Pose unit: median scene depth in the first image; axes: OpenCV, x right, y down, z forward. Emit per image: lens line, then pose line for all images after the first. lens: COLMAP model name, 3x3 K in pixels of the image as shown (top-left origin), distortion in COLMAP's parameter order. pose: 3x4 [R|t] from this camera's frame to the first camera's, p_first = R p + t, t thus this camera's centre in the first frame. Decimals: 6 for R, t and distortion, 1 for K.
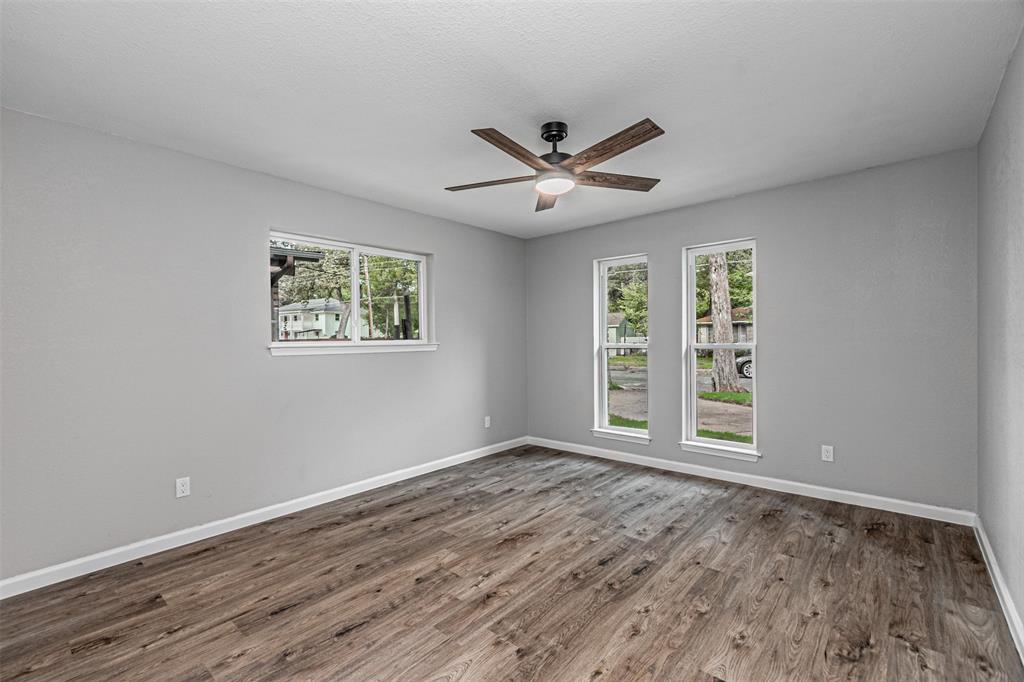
lens RADIAL K [[444.2, 0, 512.1], [0, 444.2, 337.3], [0, 0, 1]] dist [0.002143, -0.000737]
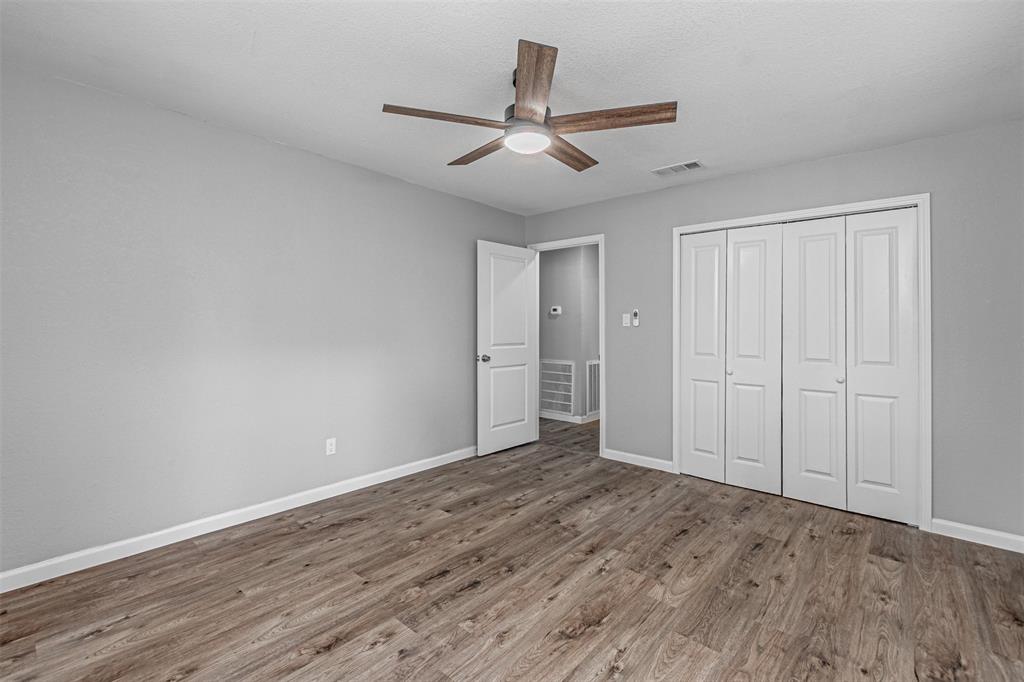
lens RADIAL K [[444.2, 0, 512.5], [0, 444.2, 335.3], [0, 0, 1]] dist [0.002143, -0.000737]
pose [[-0.999983, 0.005393, 0.002048, 0.133453], [0.005428, 0.999833, 0.017476, 0.009070], [-0.001953, 0.017487, -0.999845, 1.975334]]
